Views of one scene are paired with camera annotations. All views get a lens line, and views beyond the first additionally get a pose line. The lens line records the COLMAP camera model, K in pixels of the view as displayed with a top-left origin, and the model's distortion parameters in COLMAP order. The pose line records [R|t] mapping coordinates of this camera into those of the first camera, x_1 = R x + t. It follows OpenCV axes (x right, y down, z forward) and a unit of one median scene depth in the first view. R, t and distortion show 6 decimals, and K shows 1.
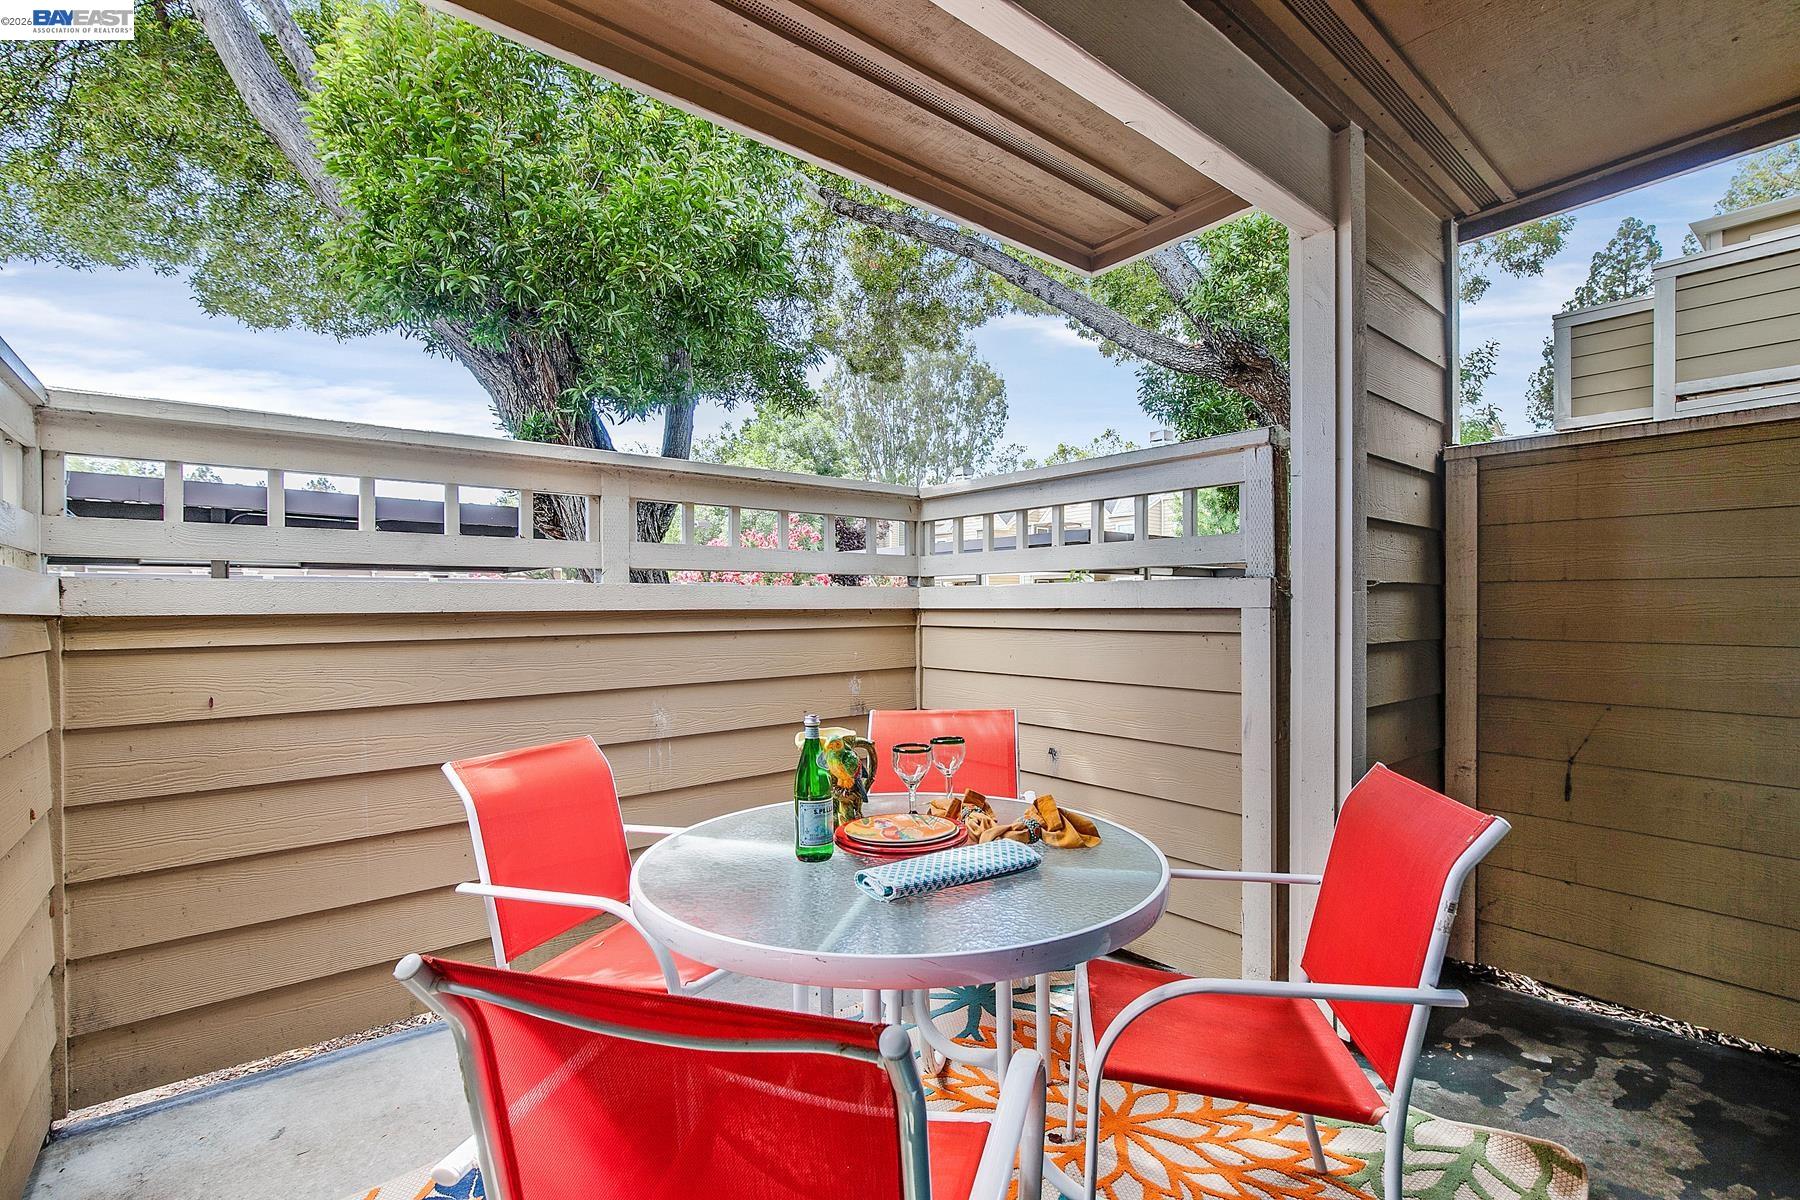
lens RADIAL K [[816.7, 0, 903.5], [0, 816.7, 604.2], [0, 0, 1]] dist [-0.017876, 0.005023]
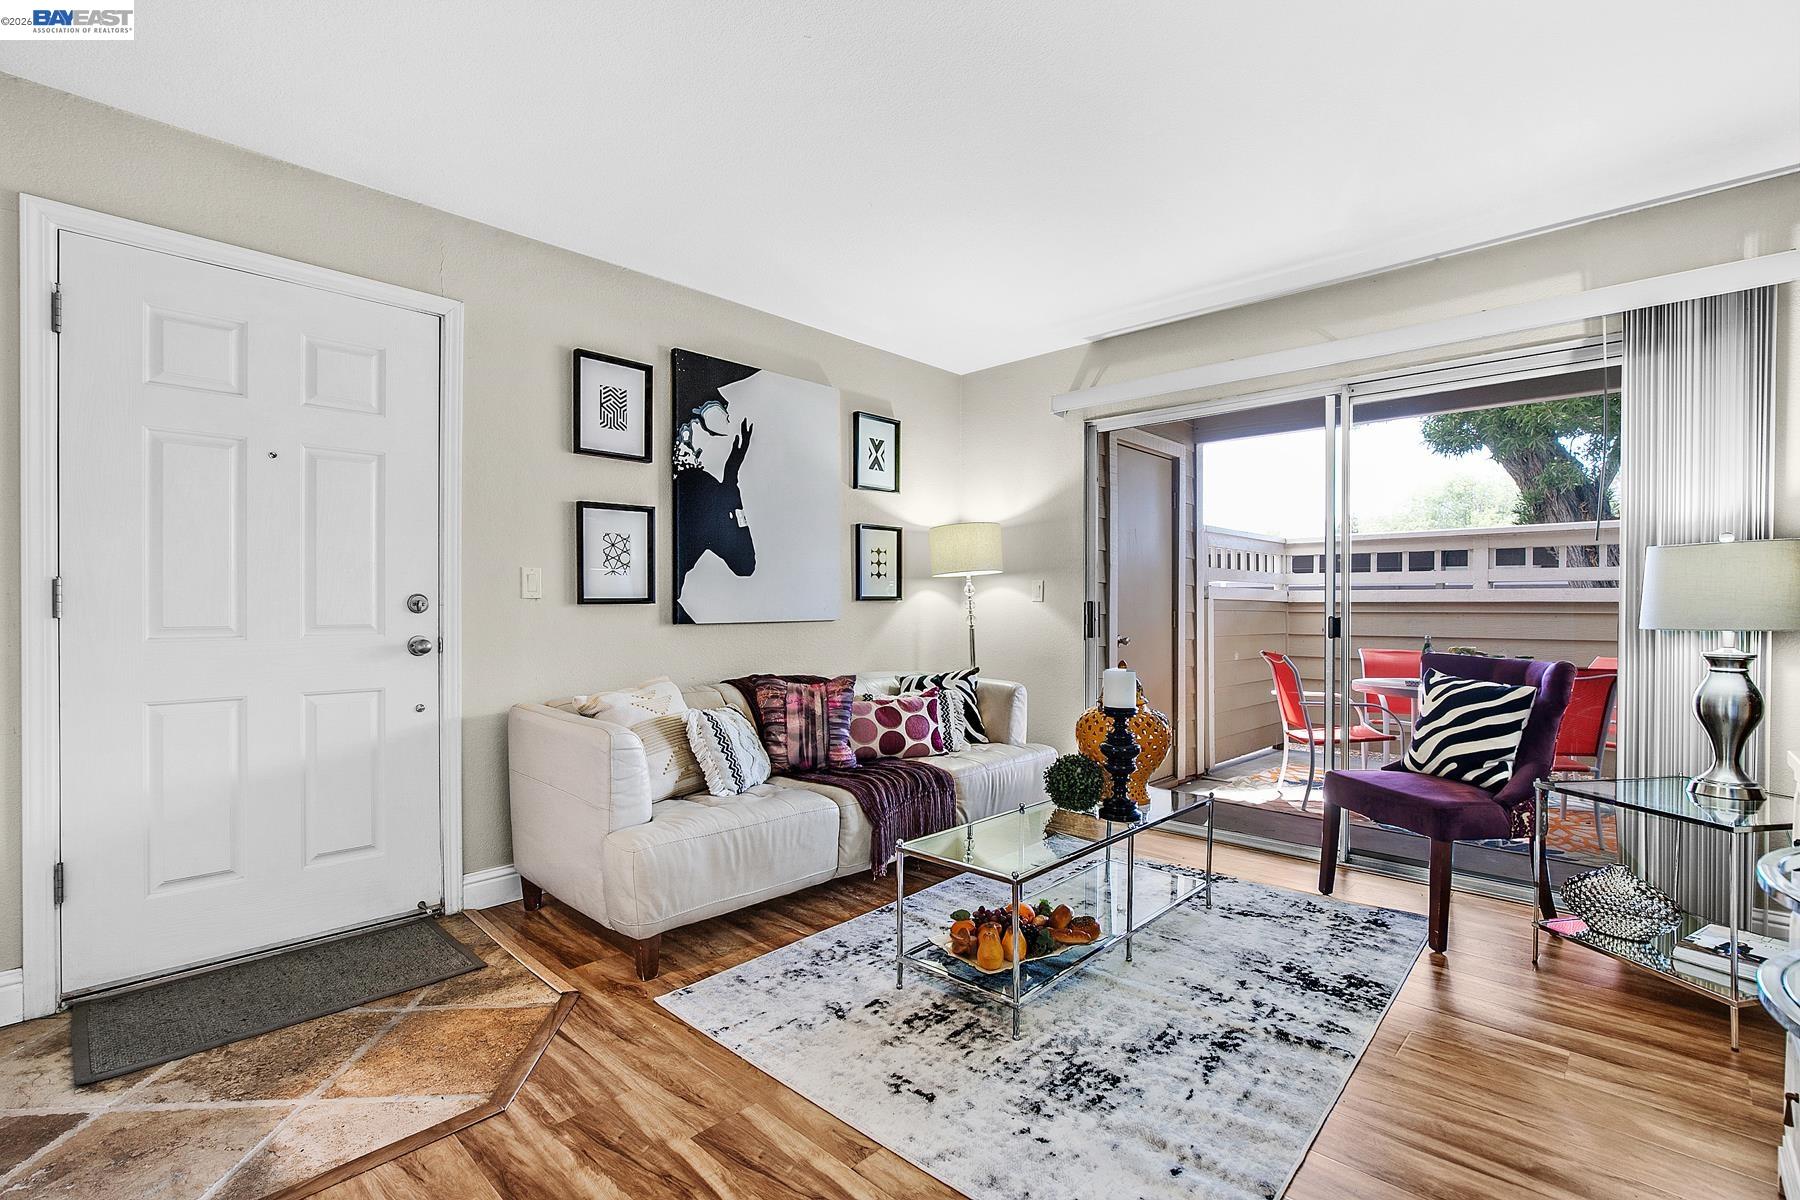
lens RADIAL K [[816.7, 0, 904.1], [0, 816.7, 604.5], [0, 0, 1]] dist [-0.017876, 0.005023]
pose [[0.113334, 0.000907, -0.993557, 1.822741], [-0.004934, 0.999988, 0.000350, 0.023381], [0.993545, 0.004862, 0.113337, -0.848530]]
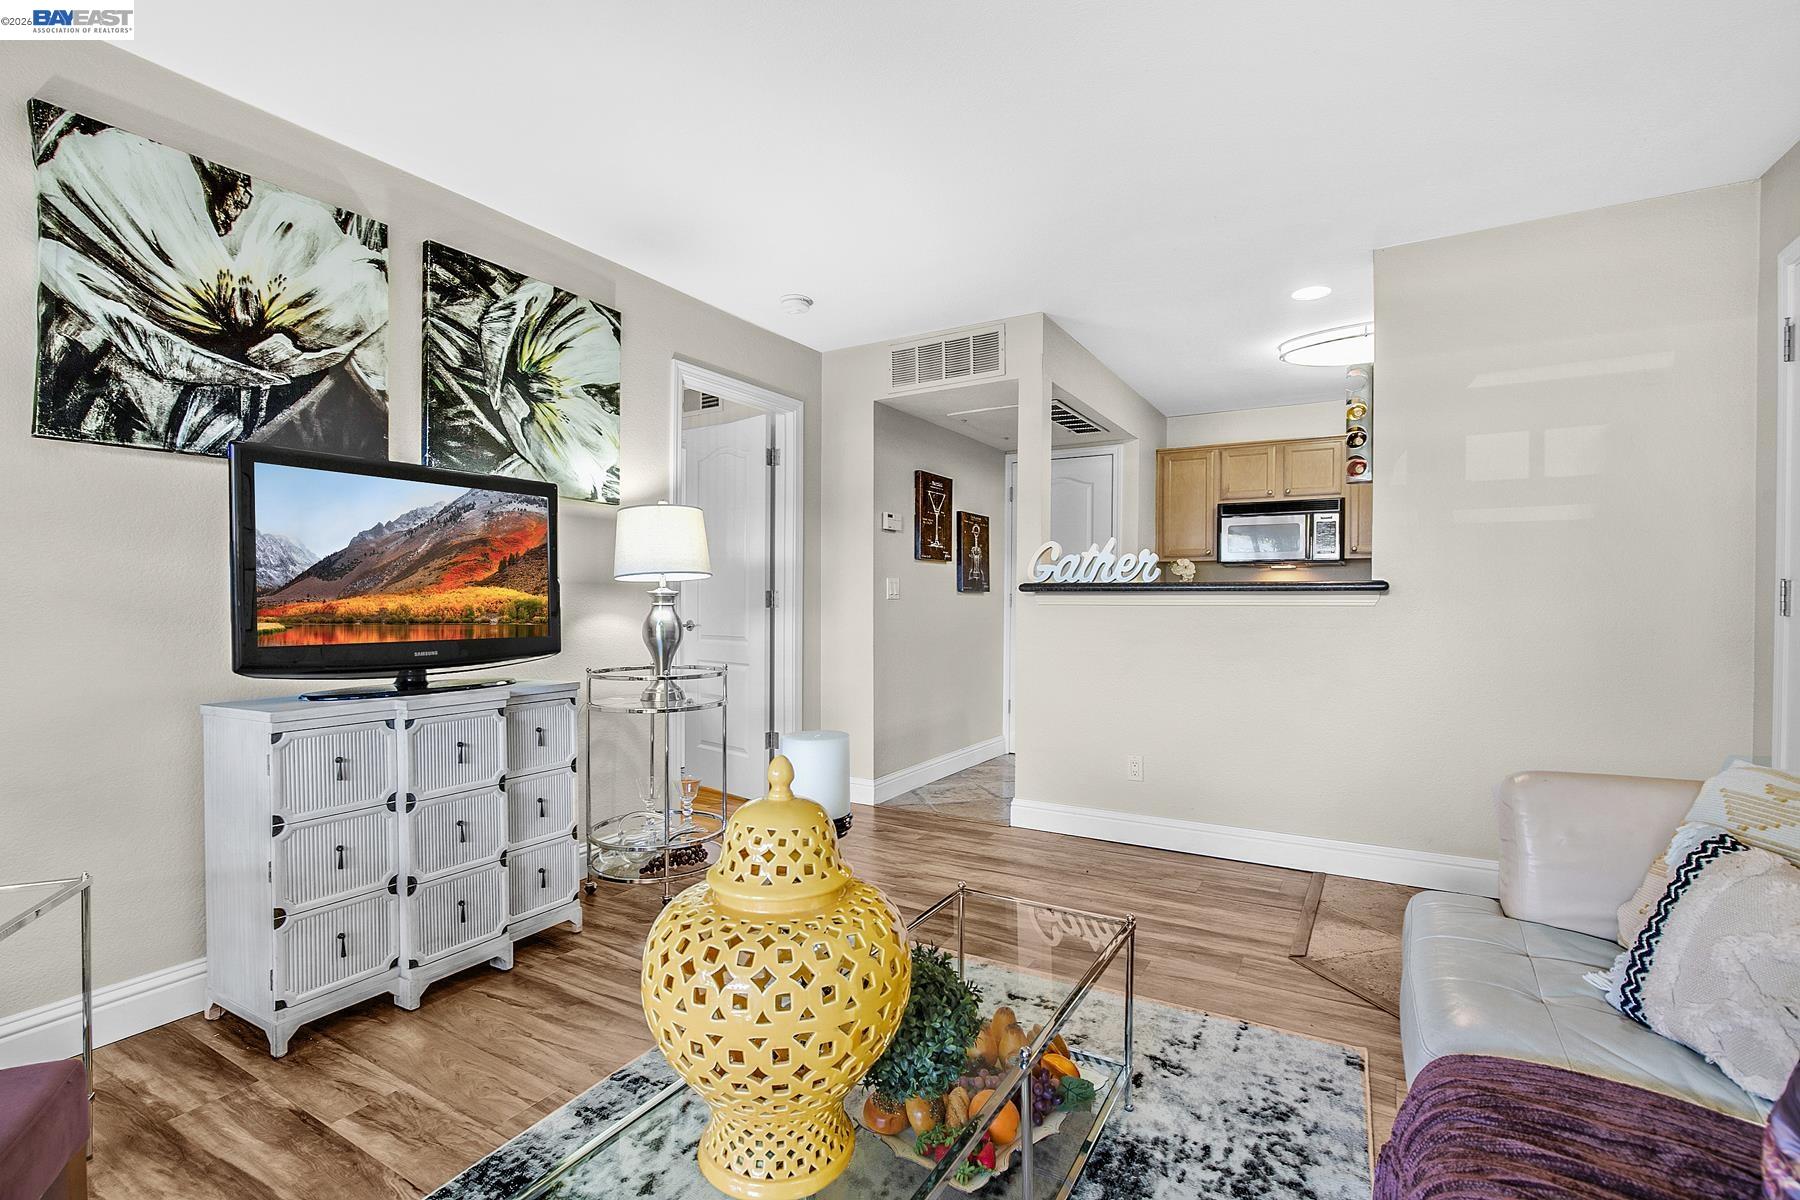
lens RADIAL K [[816.7, 0, 905.2], [0, 816.7, 604.5], [0, 0, 1]] dist [-0.017876, 0.005023]
pose [[-0.335463, -0.006673, 0.942030, 0.240172], [-0.001011, 0.999977, 0.006723, 0.021263], [-0.942053, 0.001303, -0.335462, -0.306110]]
